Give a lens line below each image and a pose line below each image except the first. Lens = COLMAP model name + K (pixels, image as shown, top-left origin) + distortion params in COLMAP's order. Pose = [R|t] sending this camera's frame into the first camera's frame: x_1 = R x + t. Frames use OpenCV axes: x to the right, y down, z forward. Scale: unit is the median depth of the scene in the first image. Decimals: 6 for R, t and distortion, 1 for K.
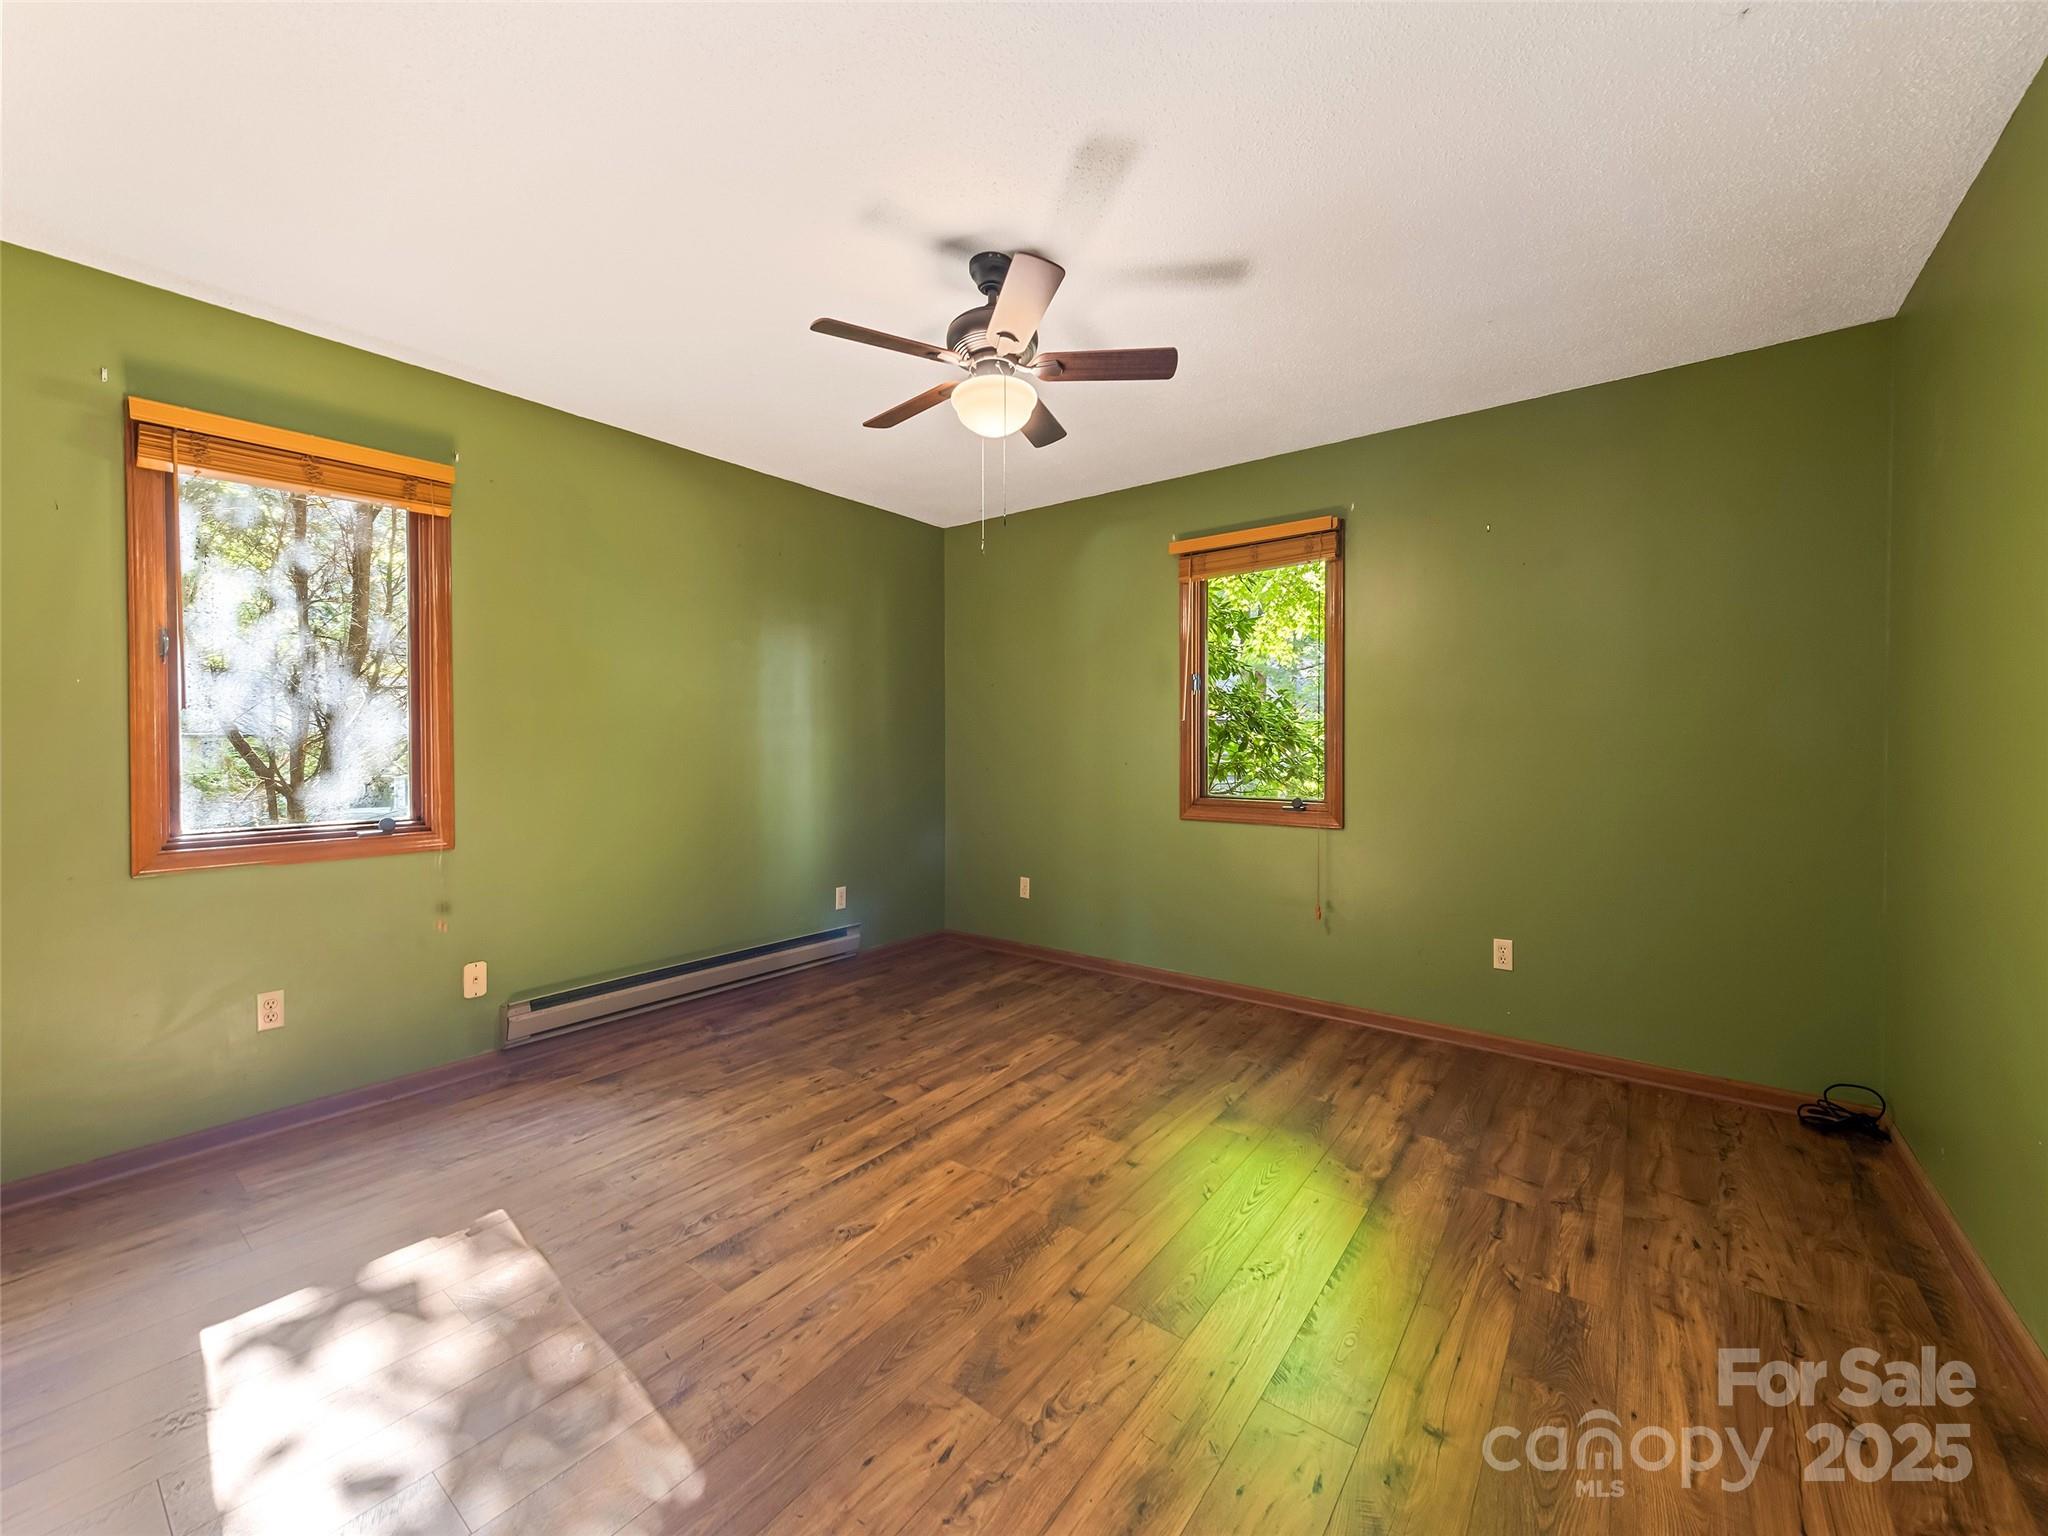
lens RADIAL K [[810.8, 0, 1026.5], [0, 810.8, 759.0], [0, 0, 1]] dist [-0.011929, -0.000139]
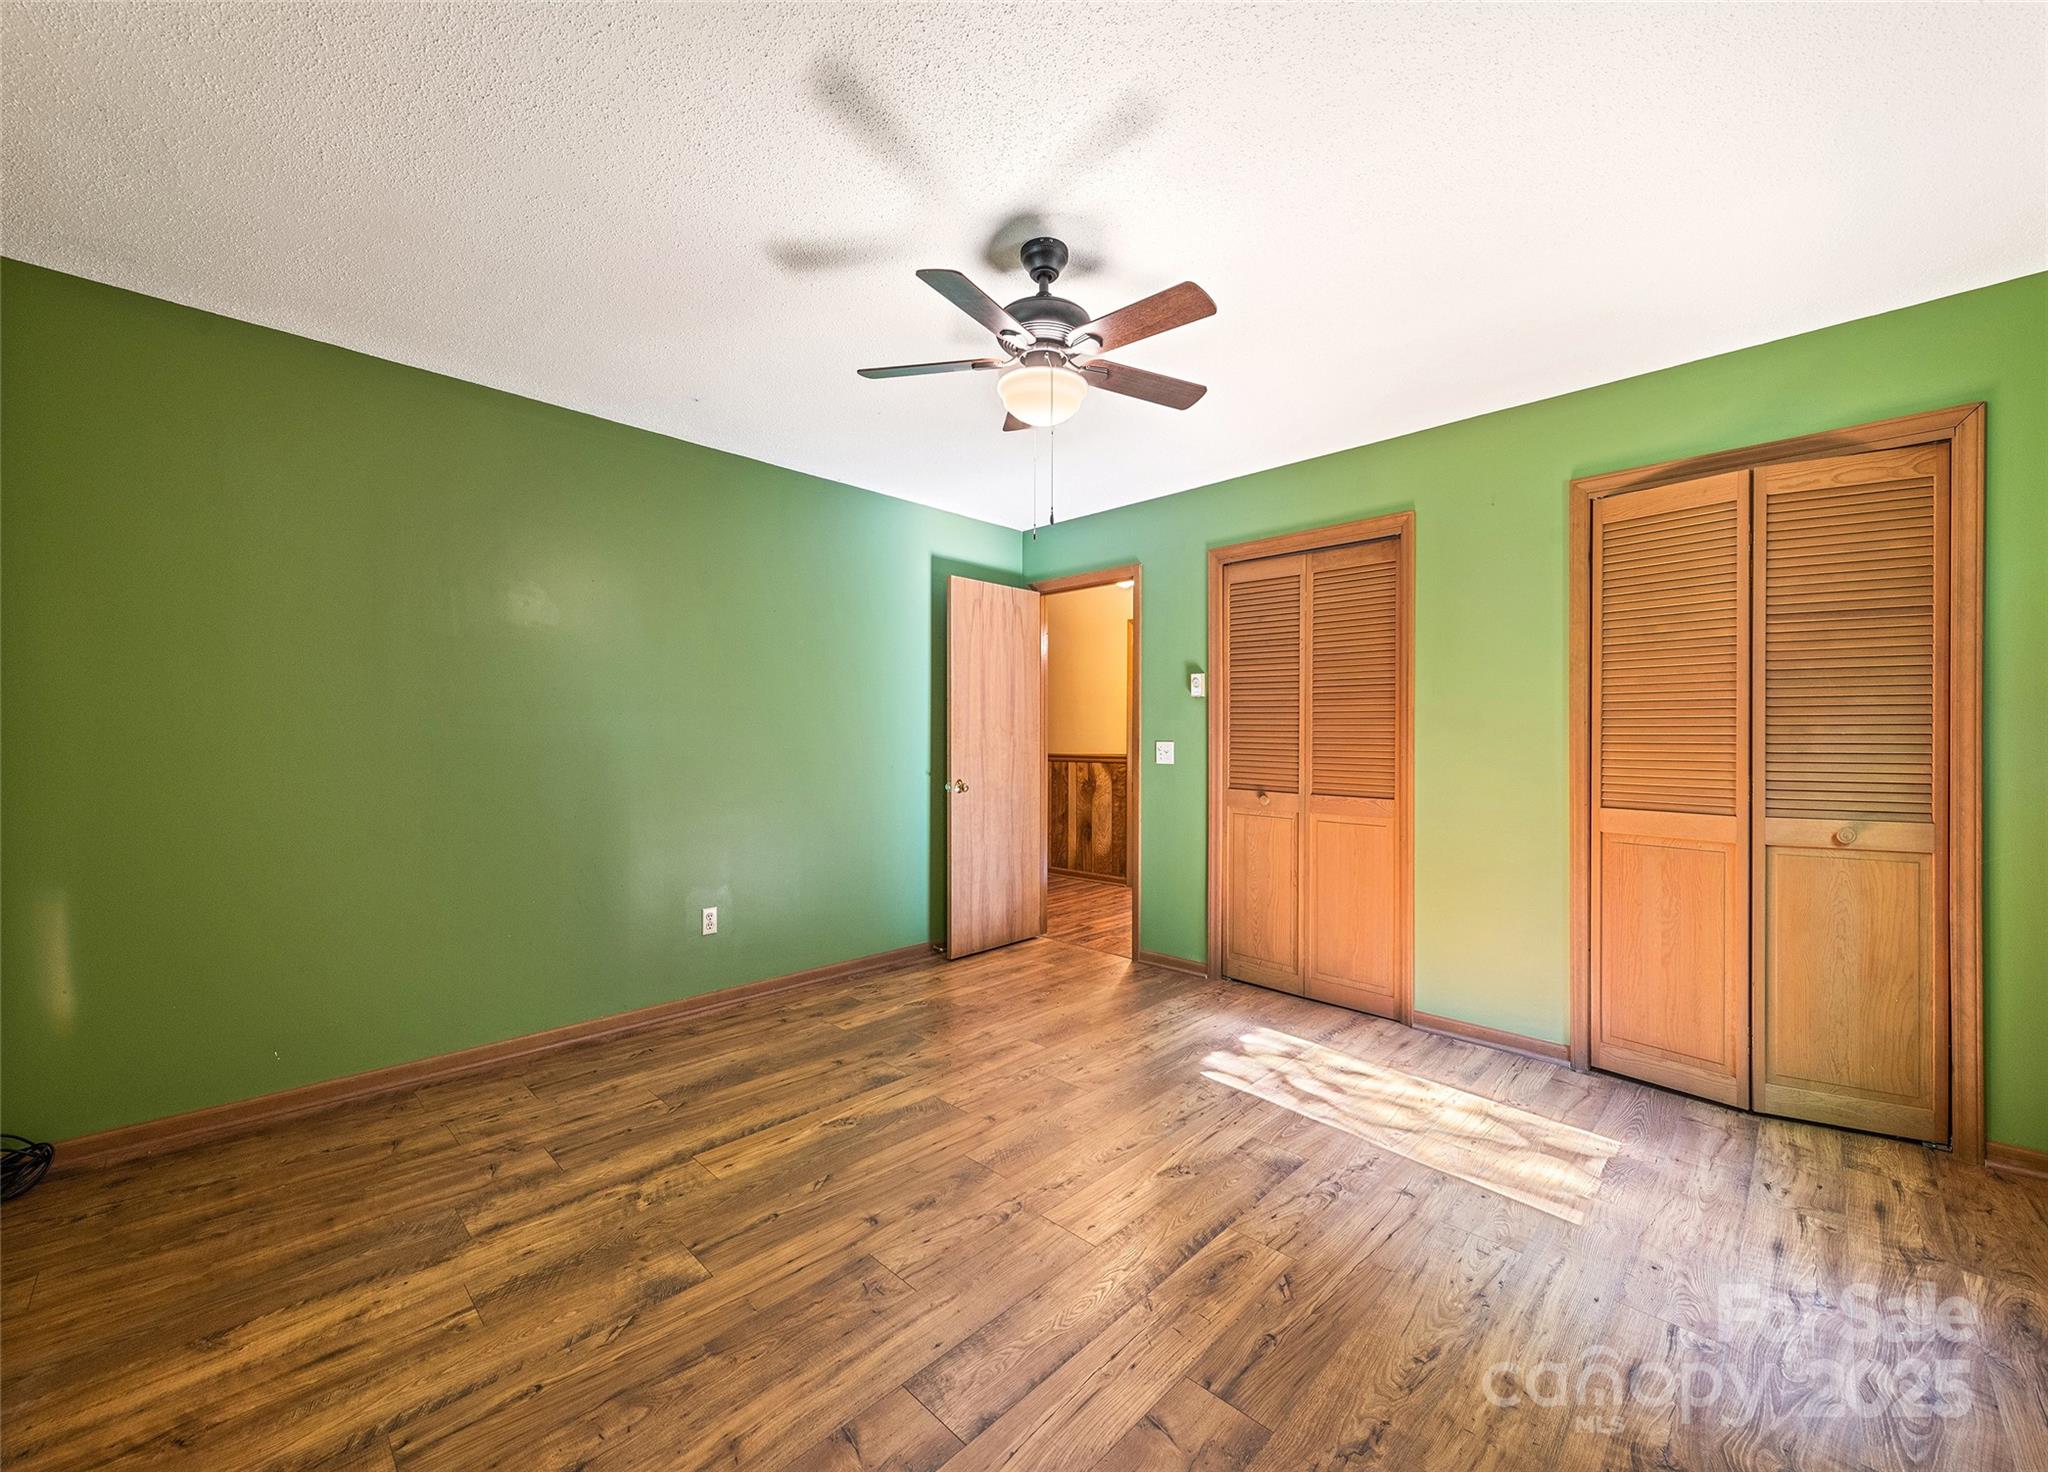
lens RADIAL K [[810.6, 0, 1028.6], [0, 810.6, 733.9], [0, 0, 1]] dist [0.000086, -0.000182]
pose [[-0.992759, -0.002412, 0.120102, -0.127962], [-0.000424, 0.999862, 0.016581, -0.014267], [-0.120125, 0.016410, -0.992623, 1.808780]]
